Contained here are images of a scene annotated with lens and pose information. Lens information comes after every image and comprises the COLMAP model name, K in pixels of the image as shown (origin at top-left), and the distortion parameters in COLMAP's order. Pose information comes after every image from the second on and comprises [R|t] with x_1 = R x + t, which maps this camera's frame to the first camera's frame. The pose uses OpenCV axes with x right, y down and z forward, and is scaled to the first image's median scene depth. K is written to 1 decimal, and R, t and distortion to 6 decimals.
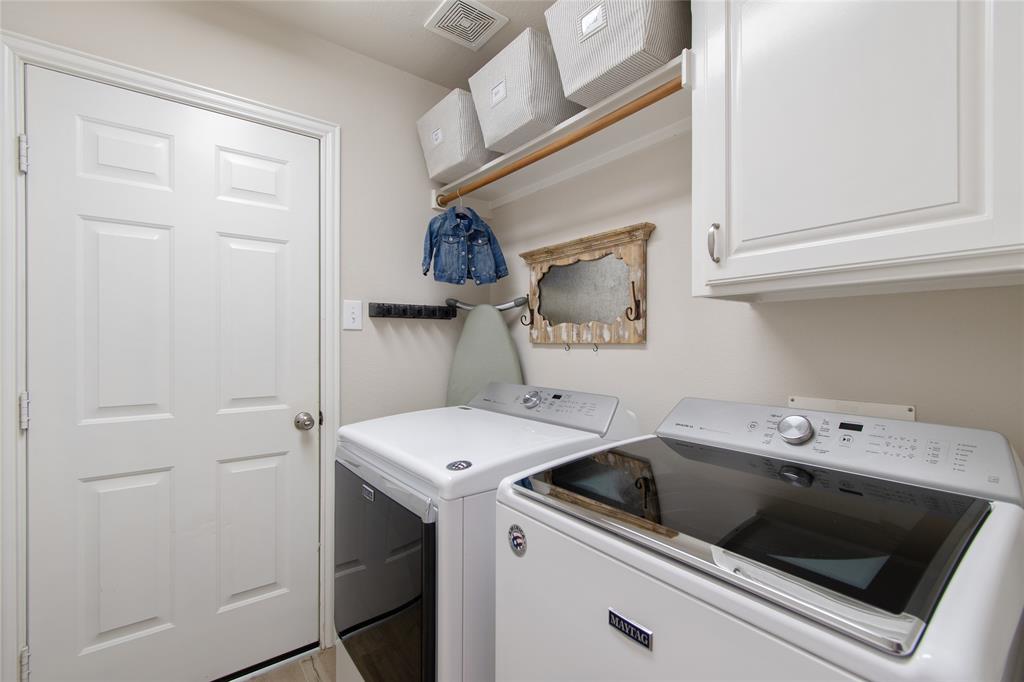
lens RADIAL K [[457.2, 0, 519.4], [0, 457.2, 344.8], [0, 0, 1]] dist [-0.000601, 0.001182]
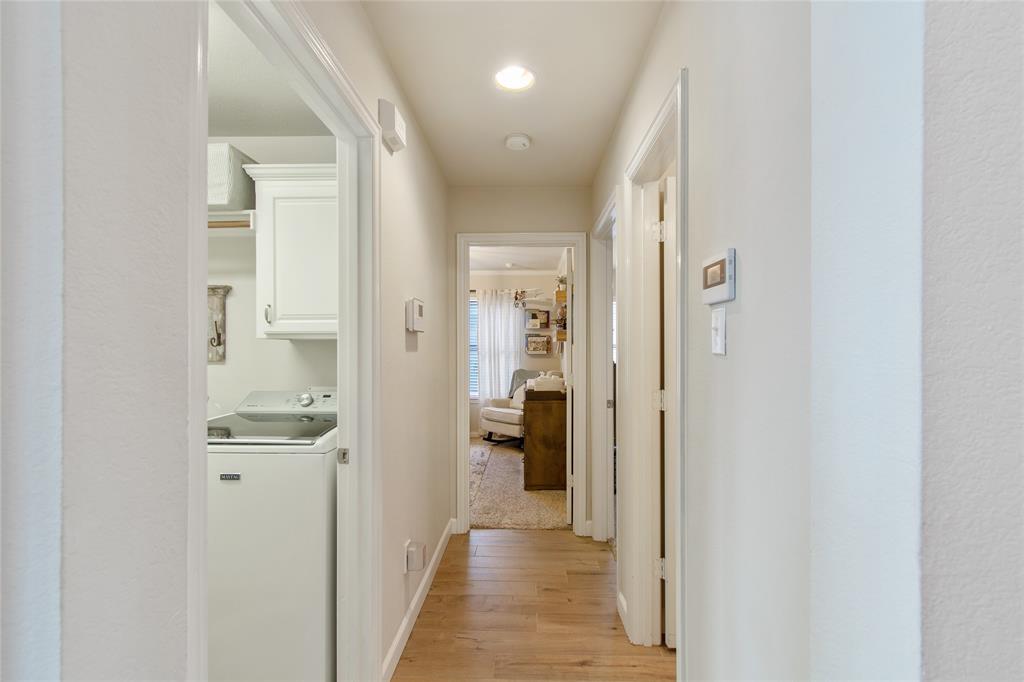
lens RADIAL K [[457.2, 0, 519.5], [0, 457.2, 350.5], [0, 0, 1]] dist [-0.000601, 0.001182]
pose [[0.637740, -0.002151, 0.770249, -0.291701], [0.004944, 0.999987, -0.001301, -0.032730], [-0.770236, 0.004638, 0.637742, -0.789537]]
